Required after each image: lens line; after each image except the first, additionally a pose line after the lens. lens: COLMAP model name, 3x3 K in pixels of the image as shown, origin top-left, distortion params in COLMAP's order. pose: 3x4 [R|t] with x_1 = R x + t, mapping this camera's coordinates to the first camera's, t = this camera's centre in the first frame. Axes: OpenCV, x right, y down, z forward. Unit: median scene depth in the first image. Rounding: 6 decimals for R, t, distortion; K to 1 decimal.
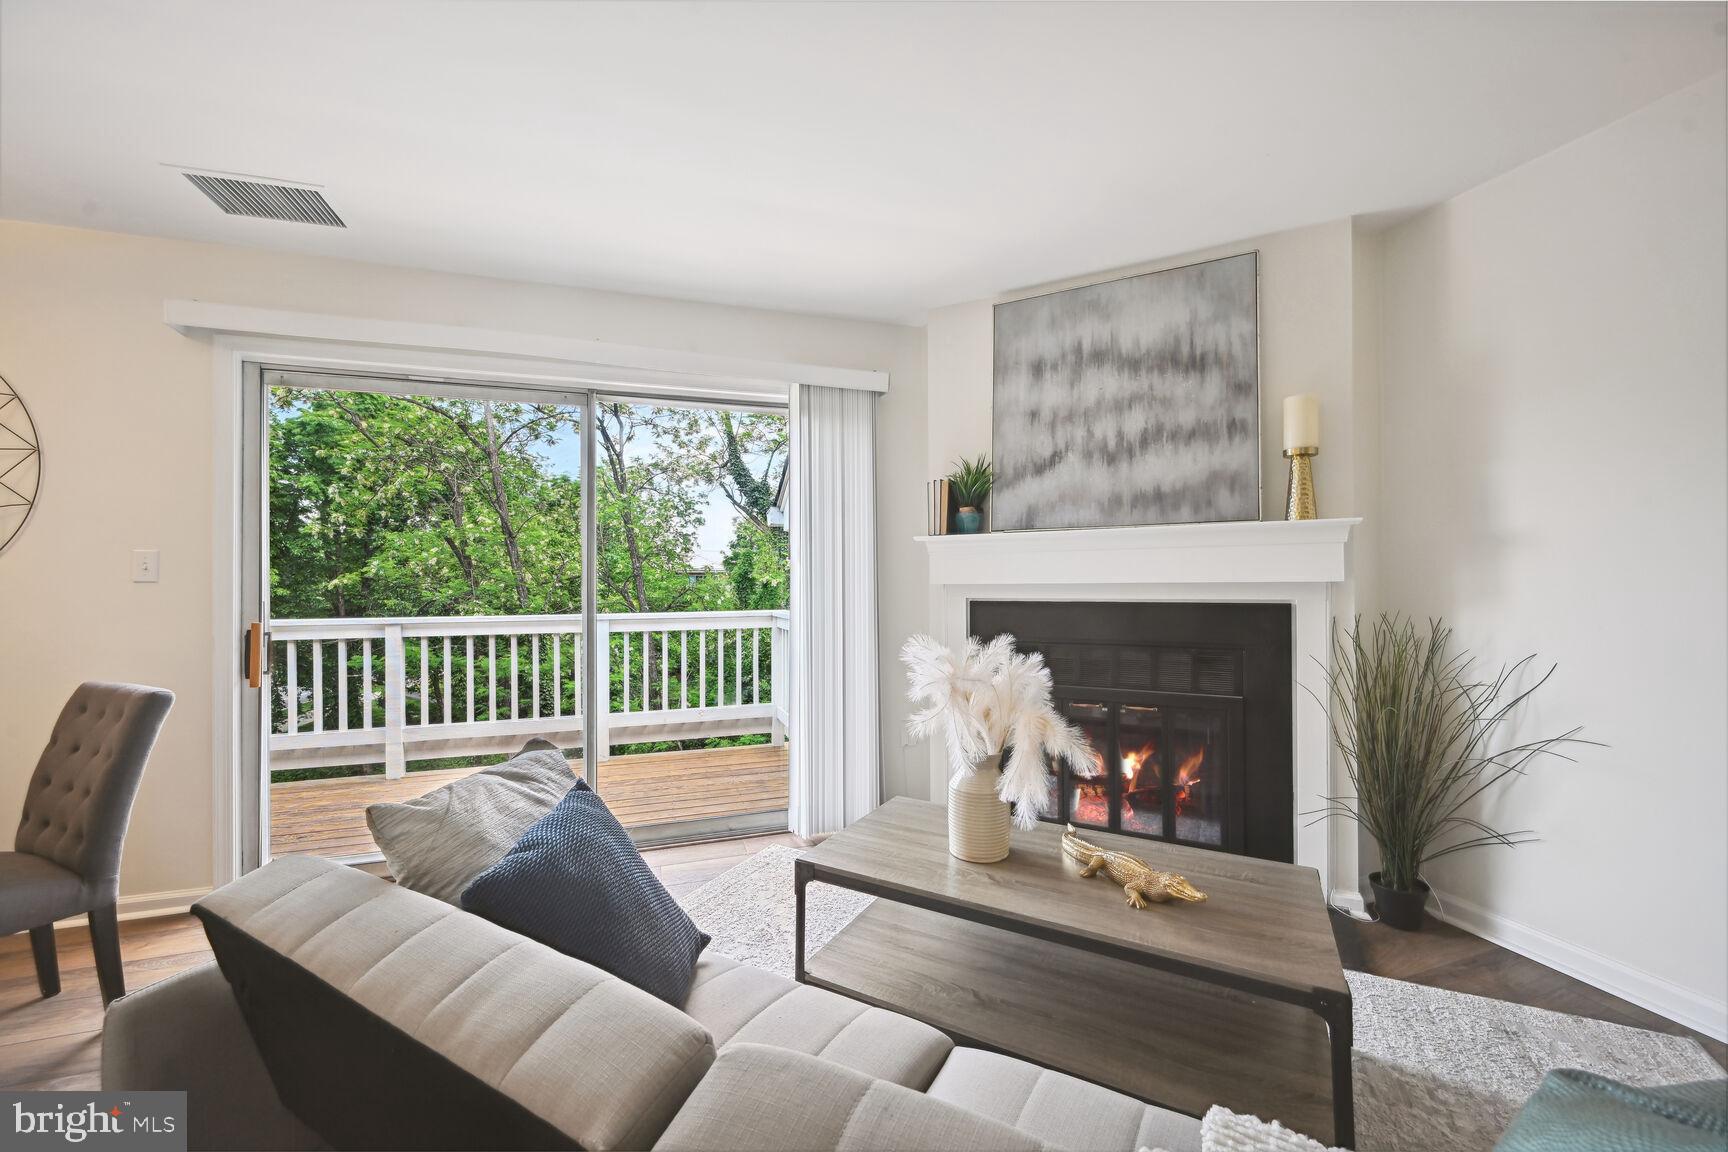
lens RADIAL K [[684.7, 0, 872.3], [0, 684.7, 575.8], [0, 0, 1]] dist [-0.001453, -0.000177]
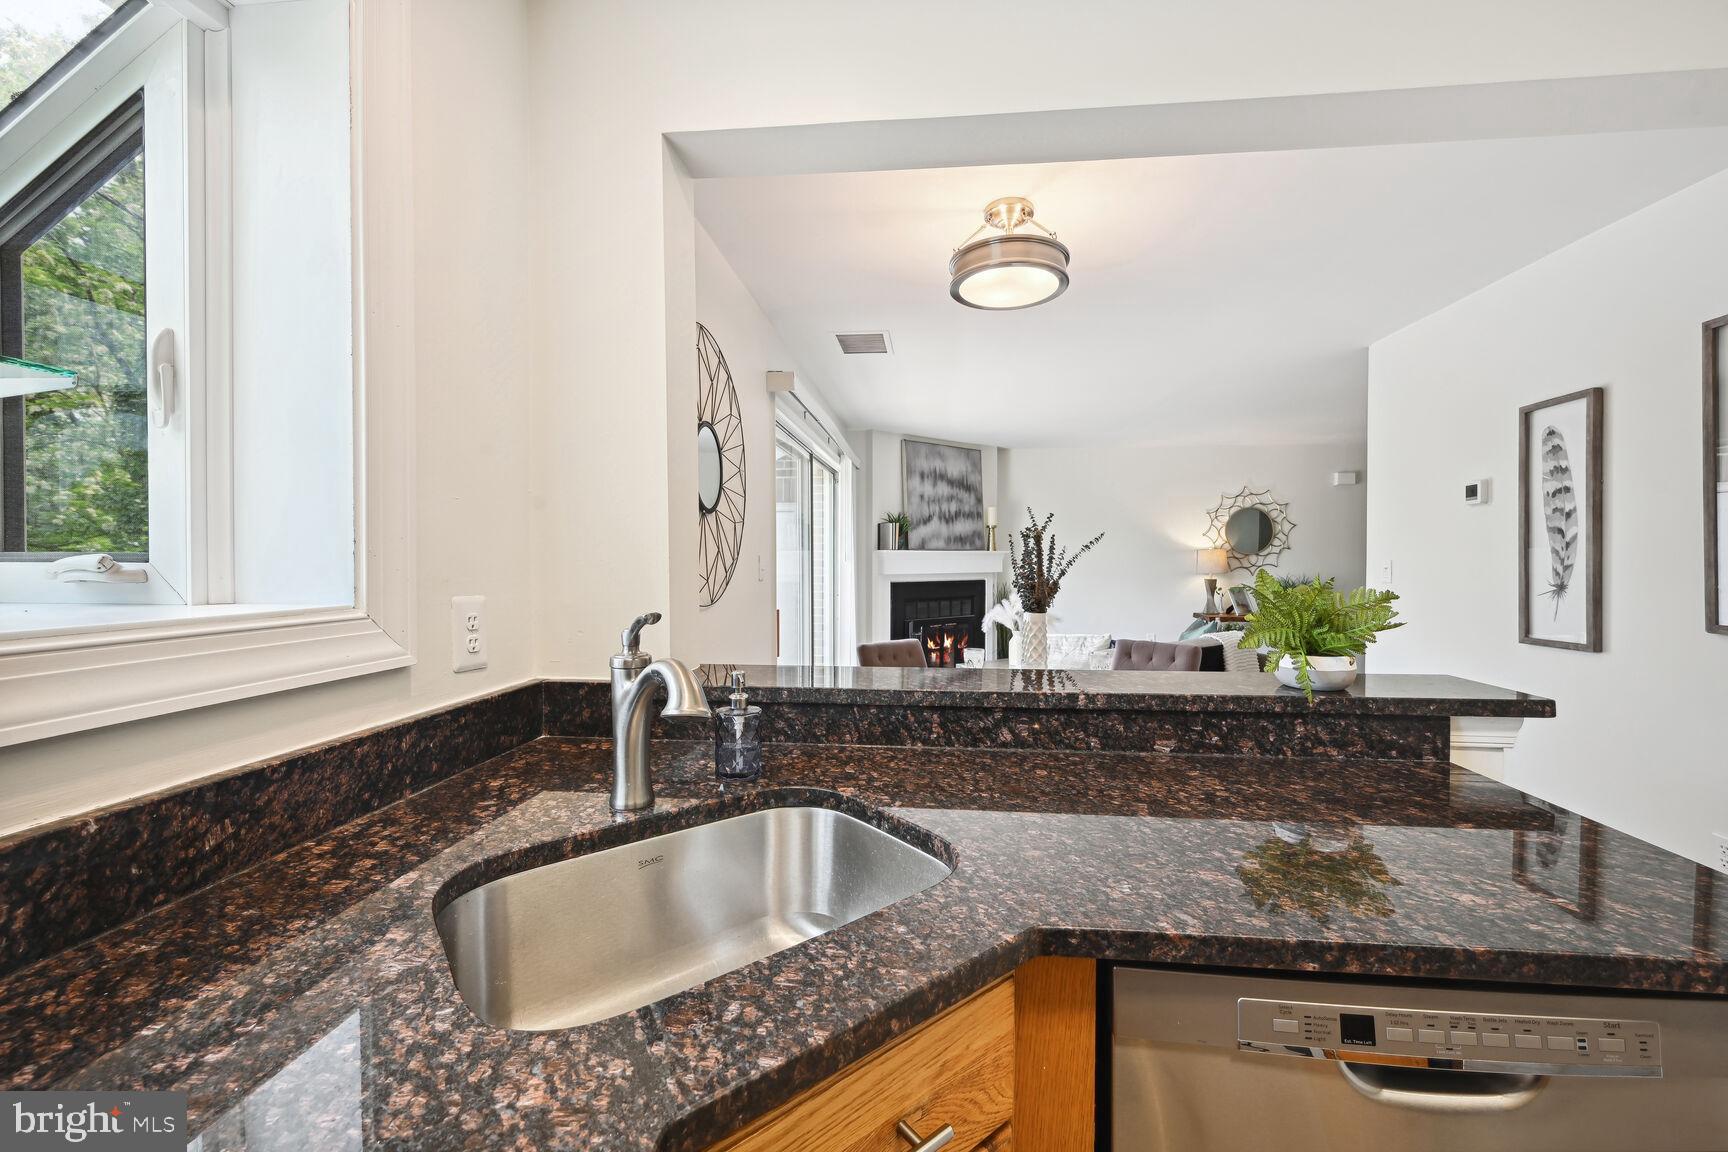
lens RADIAL K [[684.7, 0, 862.5], [0, 684.7, 573.2], [0, 0, 1]] dist [-0.001453, -0.000177]
pose [[0.421275, -0.010197, 0.906876, -1.917633], [-0.007692, 0.999861, 0.014816, -0.022293], [-0.906900, -0.013217, 0.421138, 0.255614]]
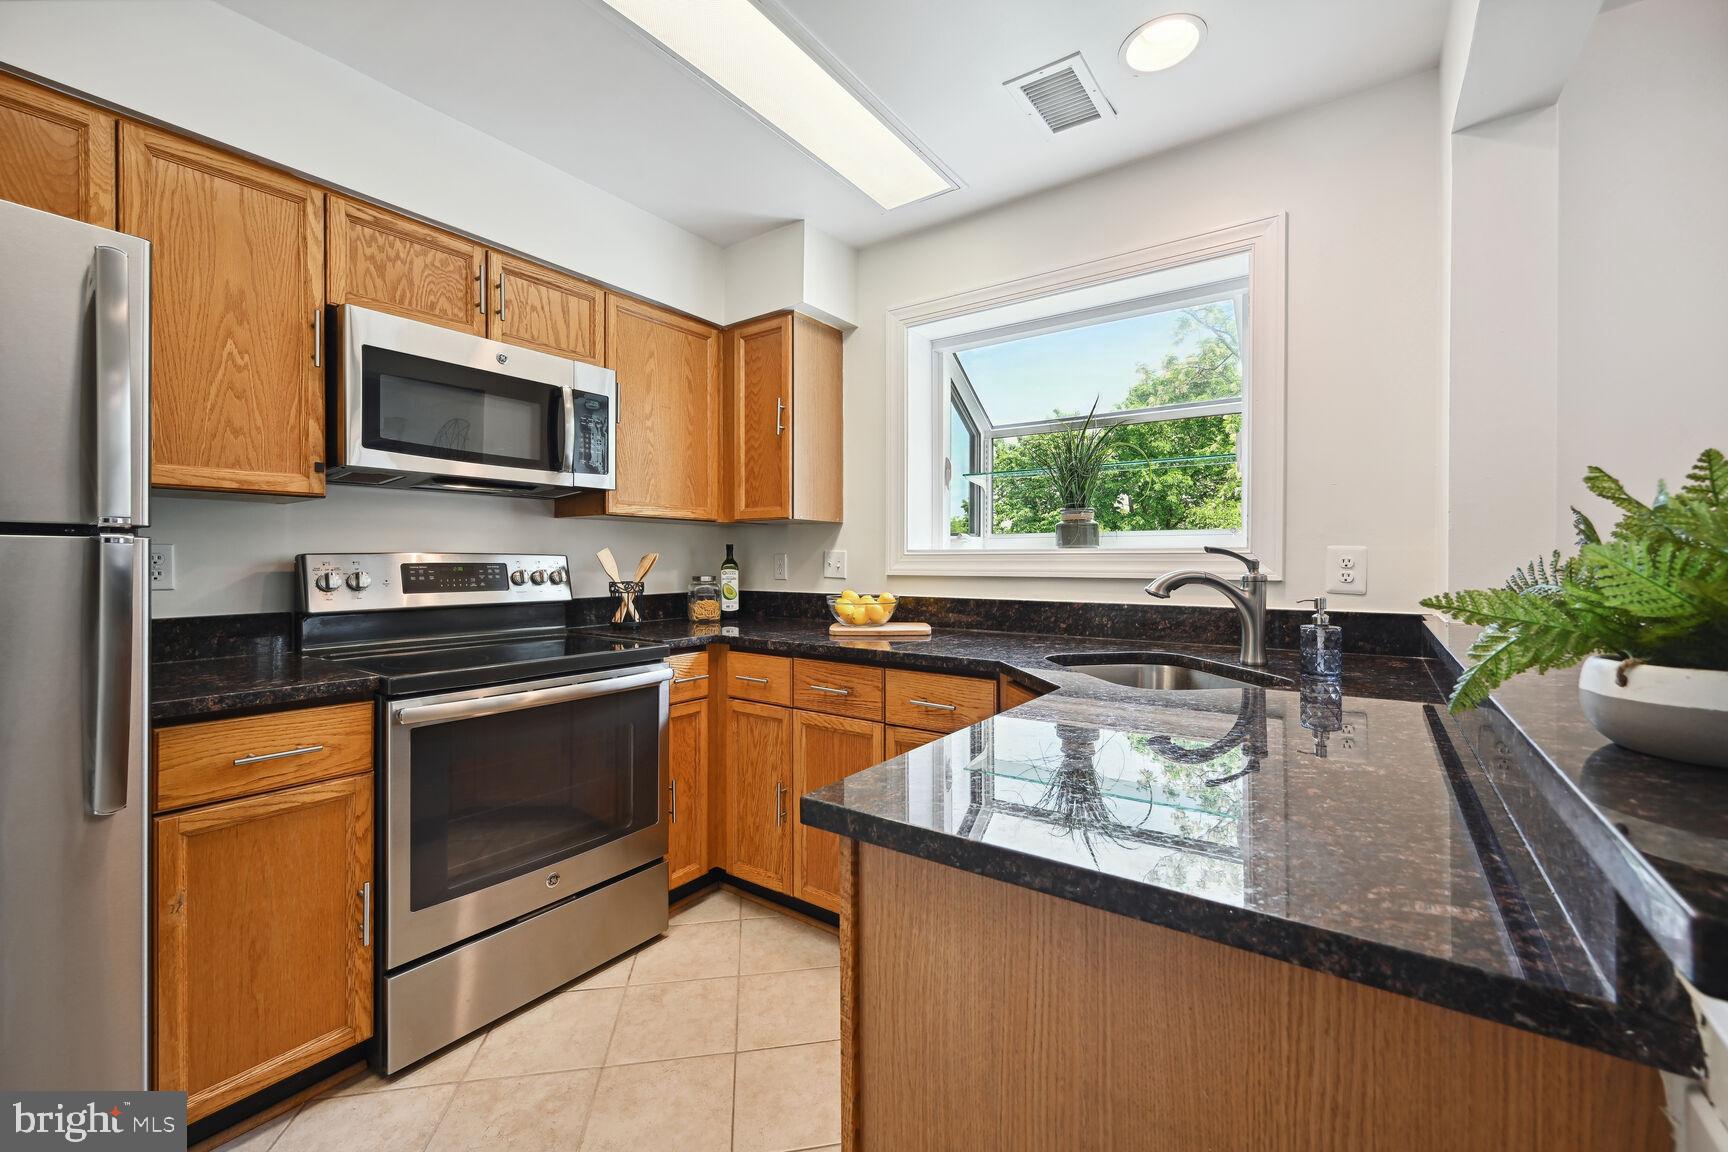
lens RADIAL K [[684.7, 0, 873.2], [0, 684.7, 562.6], [0, 0, 1]] dist [-0.001453, -0.000177]
pose [[0.591363, 0.011828, -0.806318, -1.355232], [0.001619, 0.999873, 0.015856, 0.006537], [0.806404, -0.010682, 0.591269, -0.107099]]
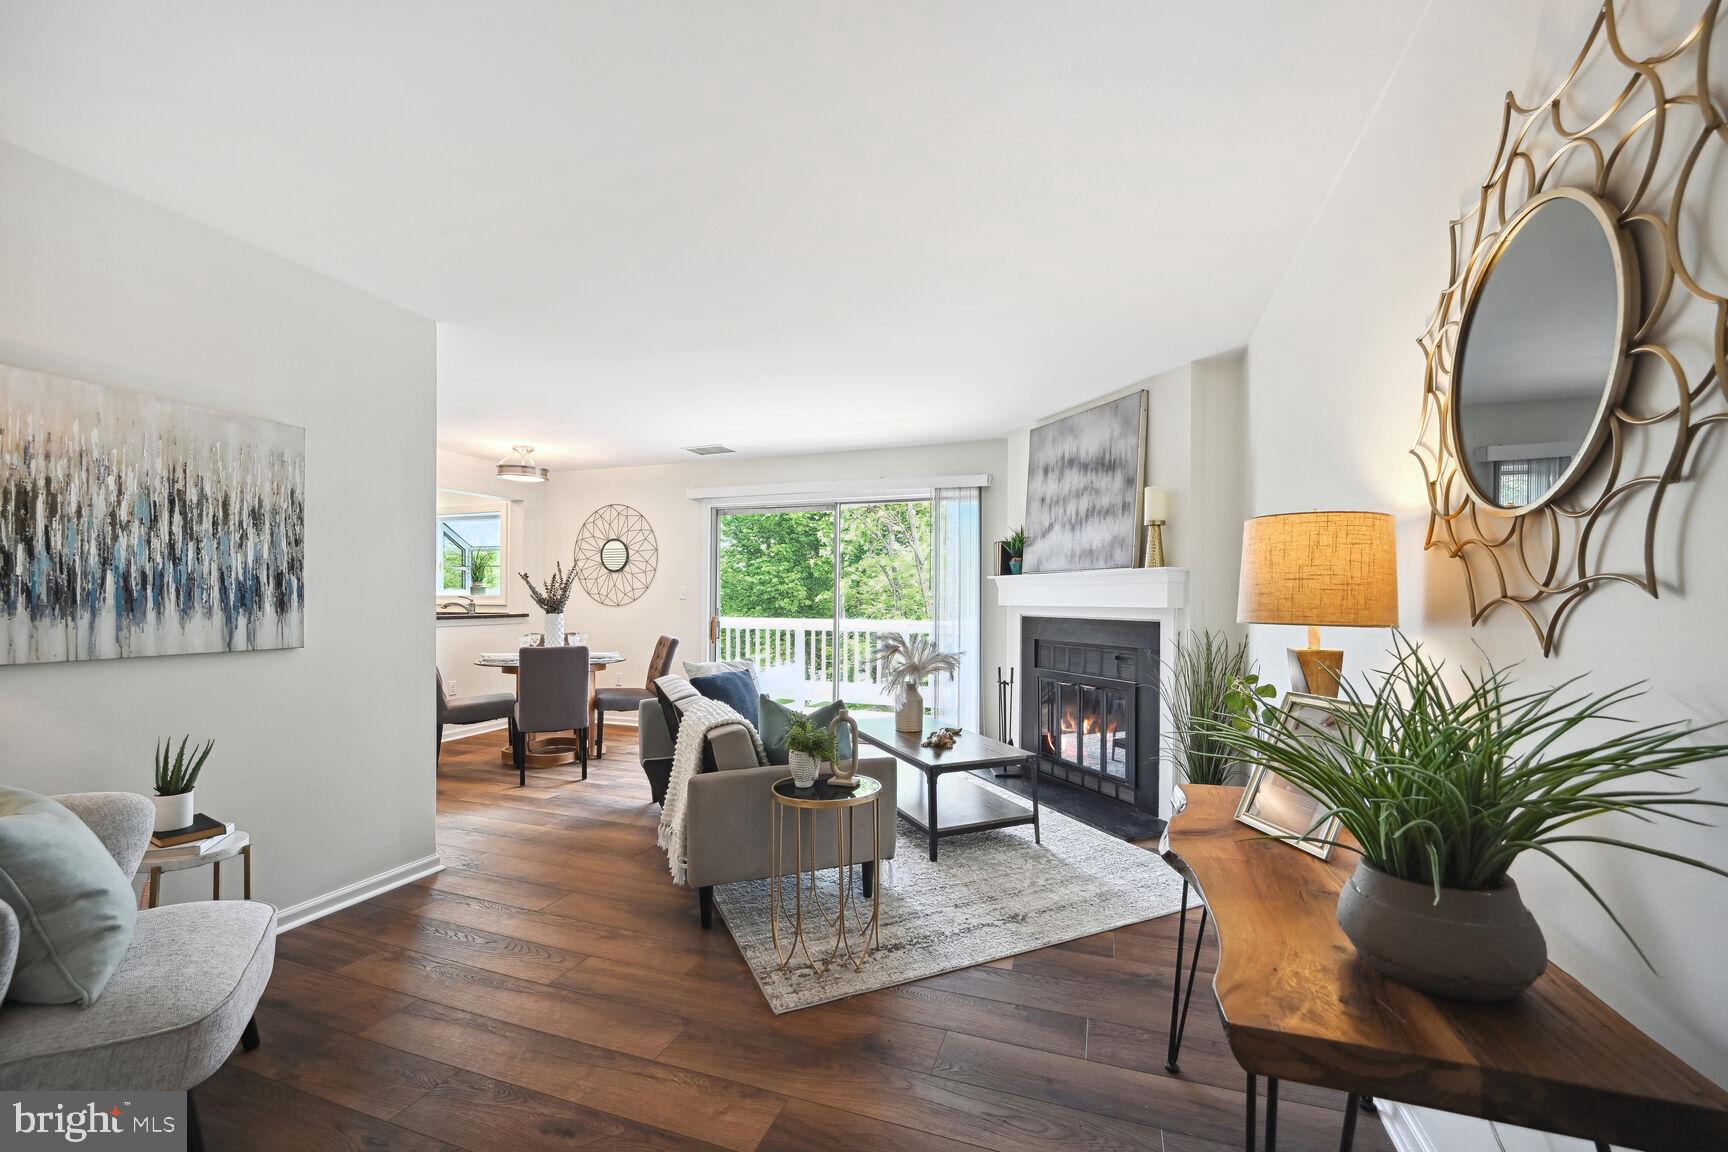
lens RADIAL K [[684.7, 0, 868.7], [0, 684.7, 603.5], [0, 0, 1]] dist [-0.001453, -0.000177]
pose [[0.791414, 0.015287, -0.611090, 0.932353], [-0.005624, 0.999827, 0.017728, -0.021542], [0.611255, -0.010594, 0.791363, -0.535079]]
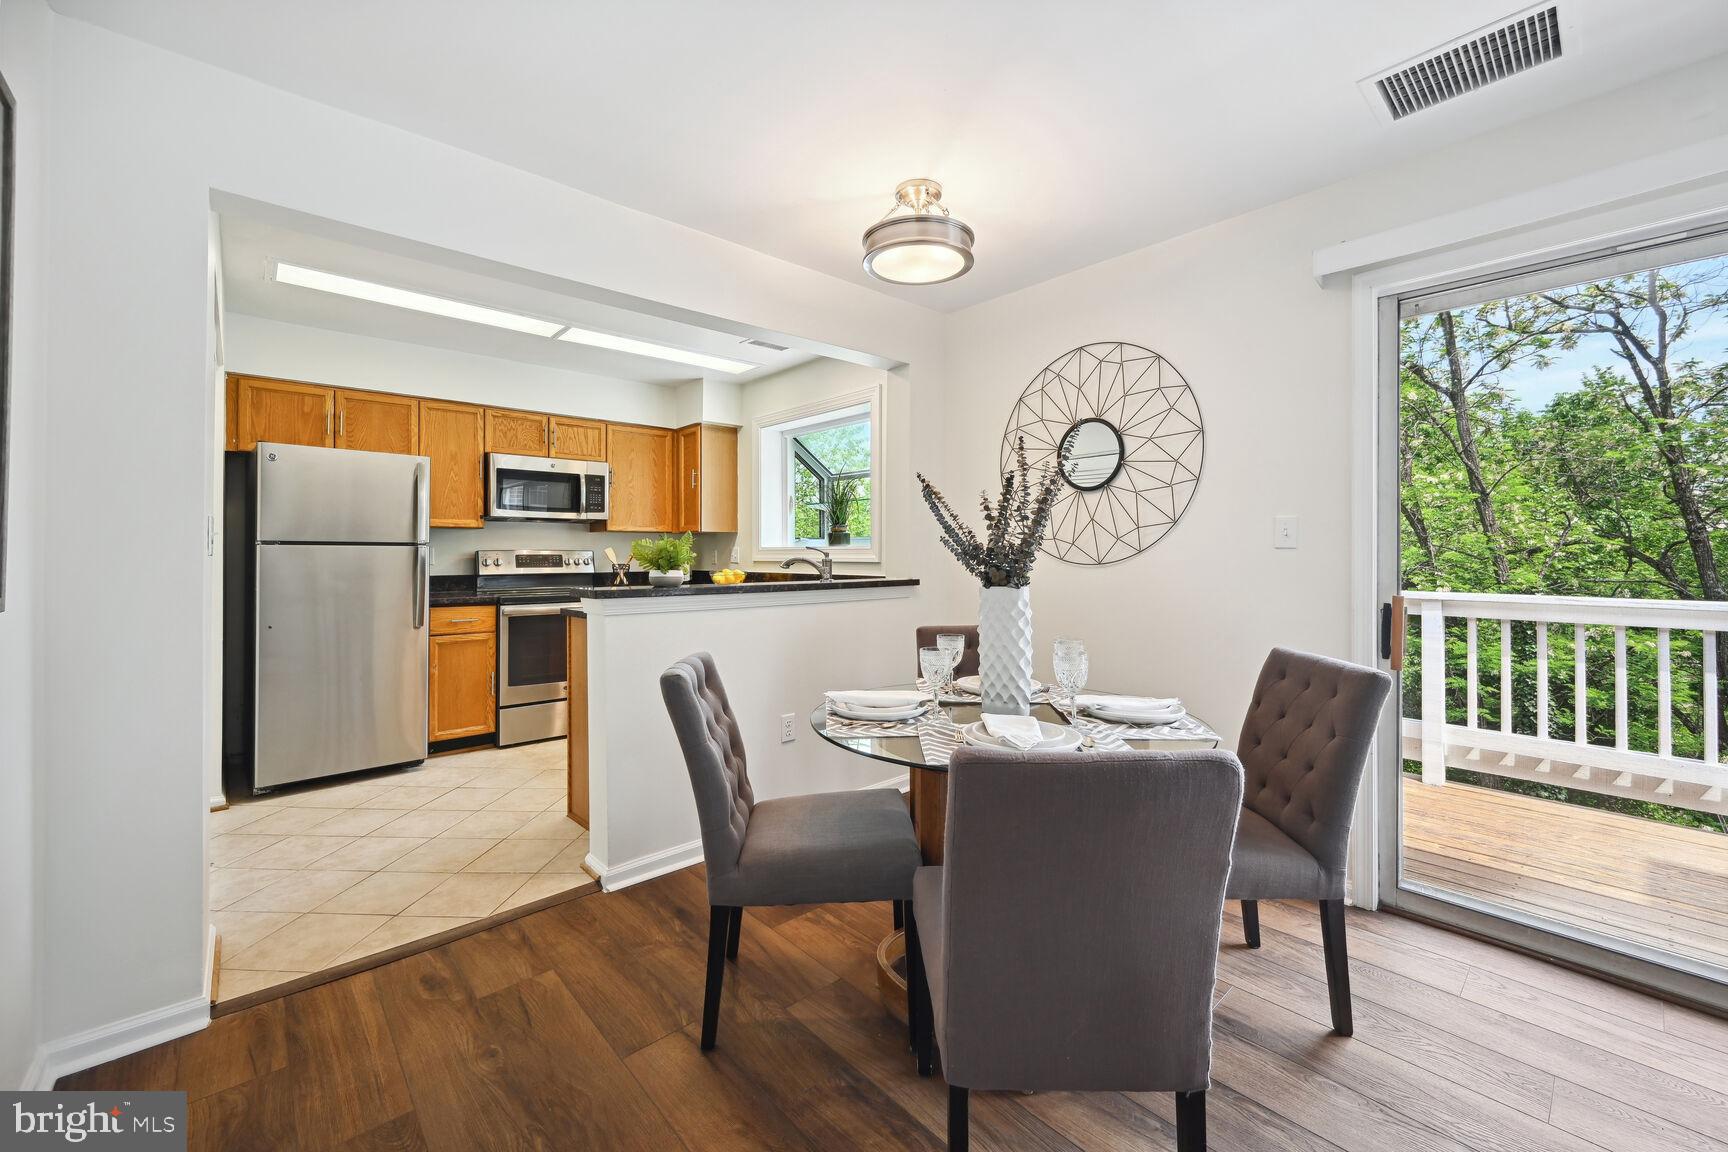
lens RADIAL K [[684.7, 0, 860.4], [0, 684.7, 549.0], [0, 0, 1]] dist [-0.001453, -0.000177]
pose [[0.395509, 0.000066, -0.918462, -0.353059], [0.005480, 0.999982, 0.002431, 0.004313], [0.918446, -0.005994, 0.395501, 0.033881]]
